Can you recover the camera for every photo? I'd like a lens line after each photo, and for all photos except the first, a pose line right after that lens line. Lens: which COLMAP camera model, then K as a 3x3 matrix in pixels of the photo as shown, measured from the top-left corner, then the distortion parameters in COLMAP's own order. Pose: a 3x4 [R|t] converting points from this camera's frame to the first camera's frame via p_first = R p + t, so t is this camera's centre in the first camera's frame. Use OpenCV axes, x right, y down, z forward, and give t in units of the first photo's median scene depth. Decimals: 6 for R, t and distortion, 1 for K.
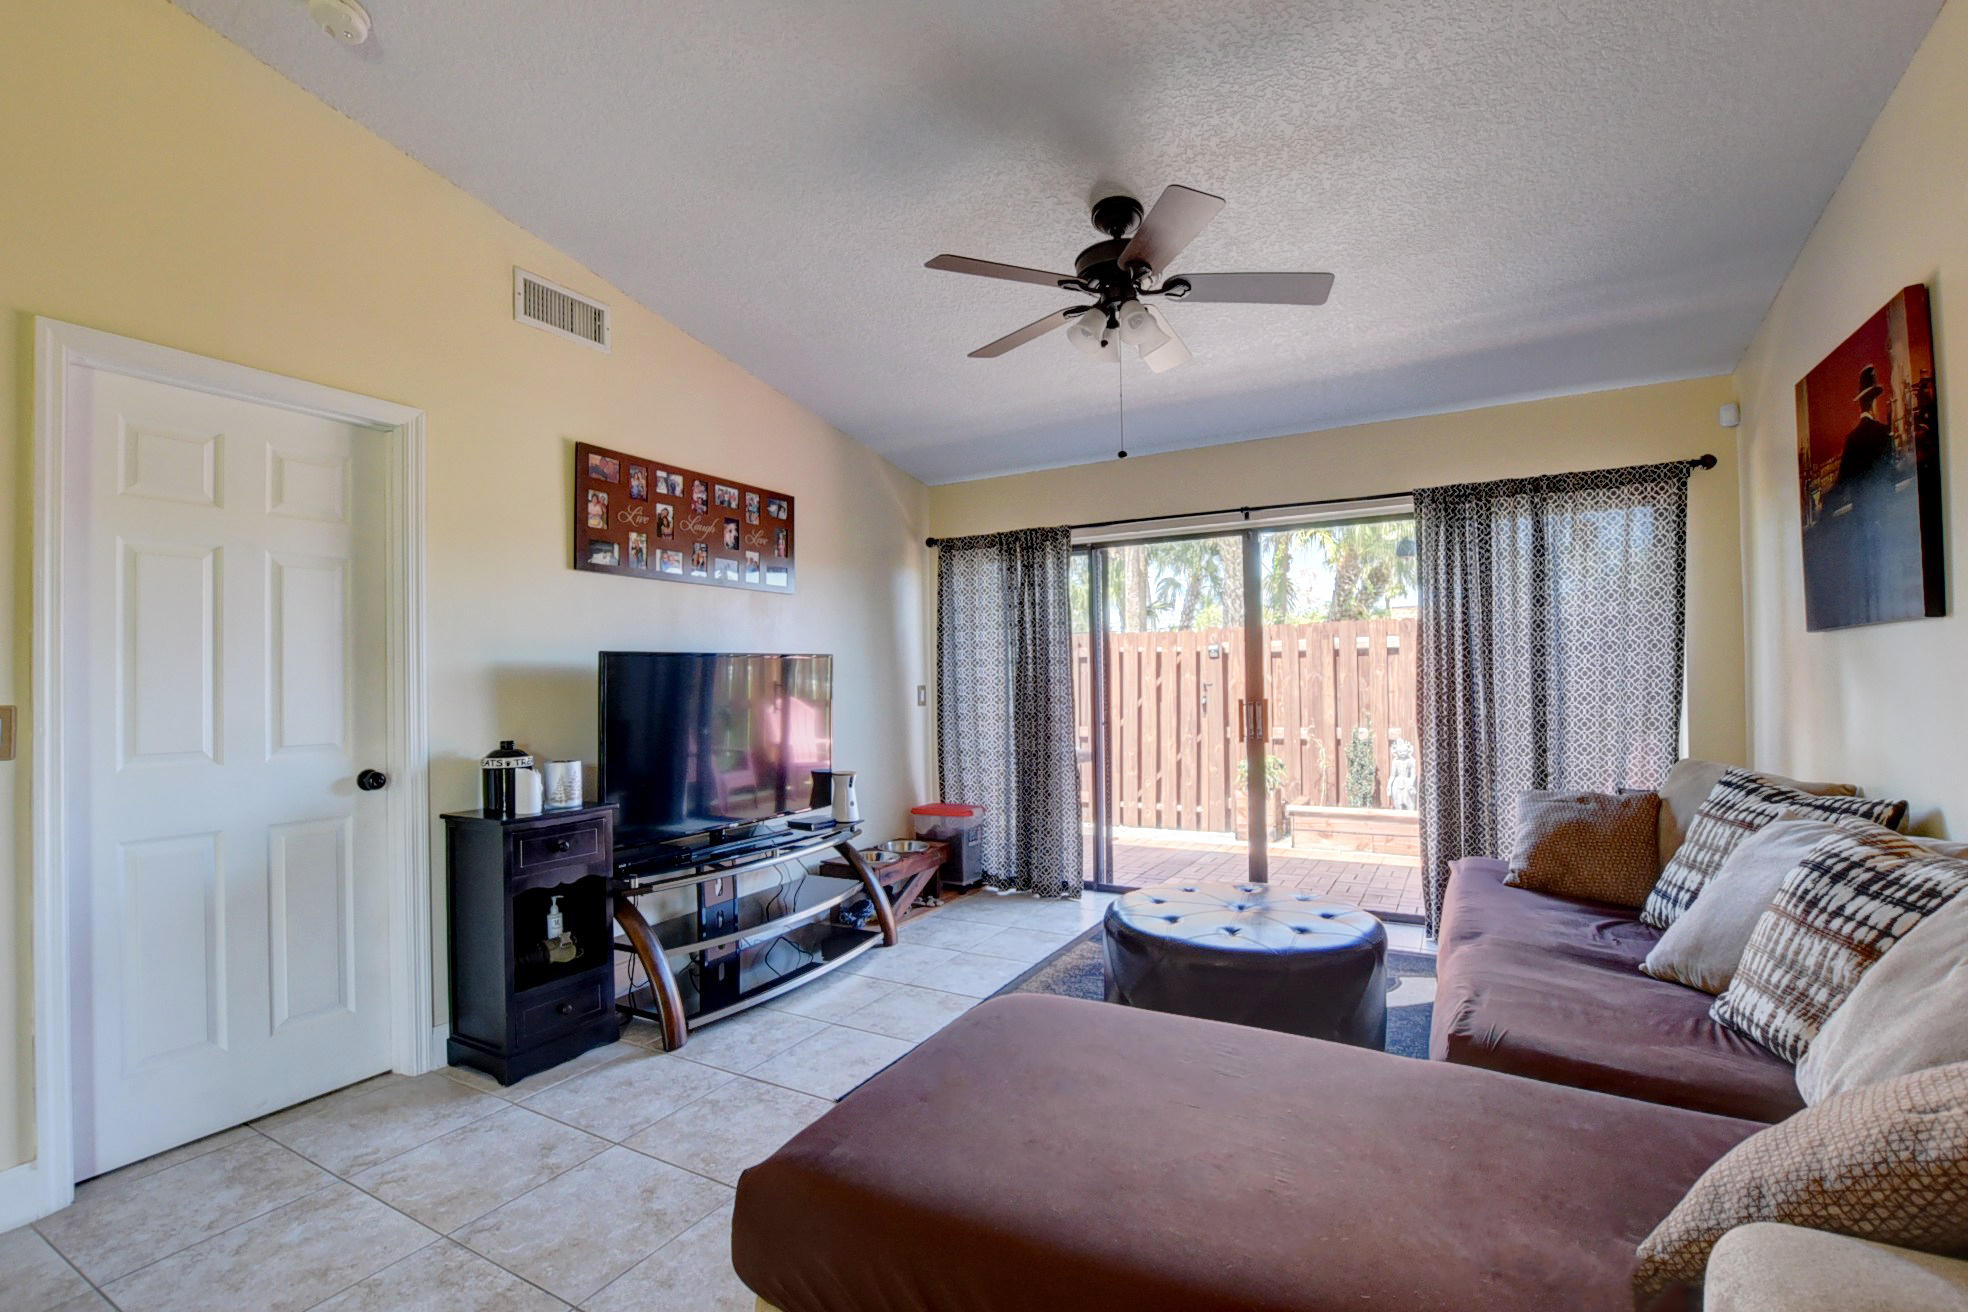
lens RADIAL K [[867.4, 0, 996.3], [0, 867.4, 671.3], [0, 0, 1]] dist [-0.033216, 0.000584]
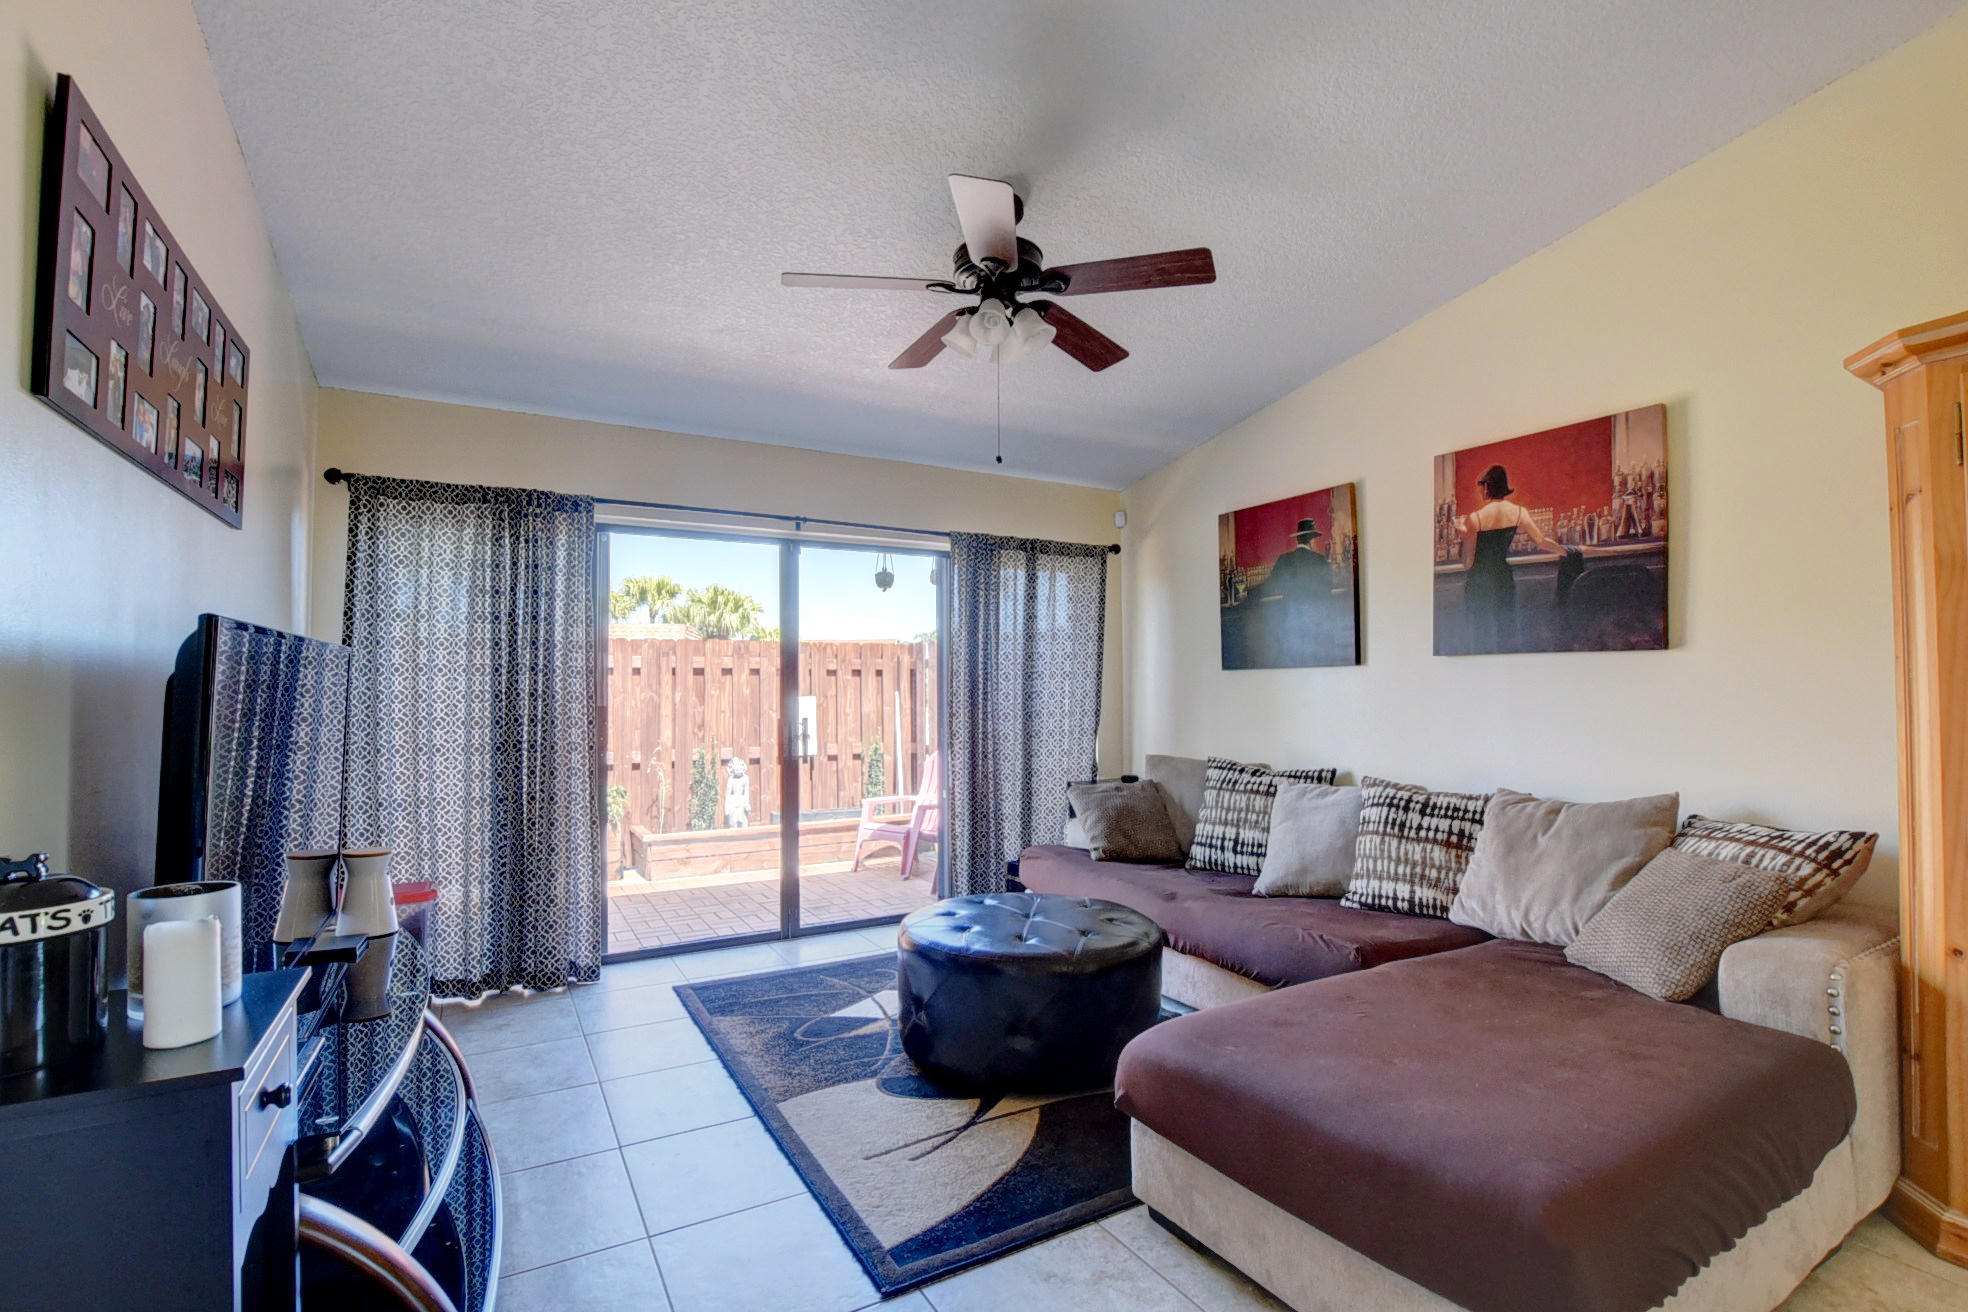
lens RADIAL K [[883.1, 0, 989.2], [0, 883.1, 672.6], [0, 0, 1]] dist [-0.034686, 0.000538]
pose [[0.517479, 0.032792, 0.855067, -0.522837], [-0.012392, 0.999448, -0.030830, 0.011221], [-0.855606, 0.005358, 0.517599, 0.386958]]
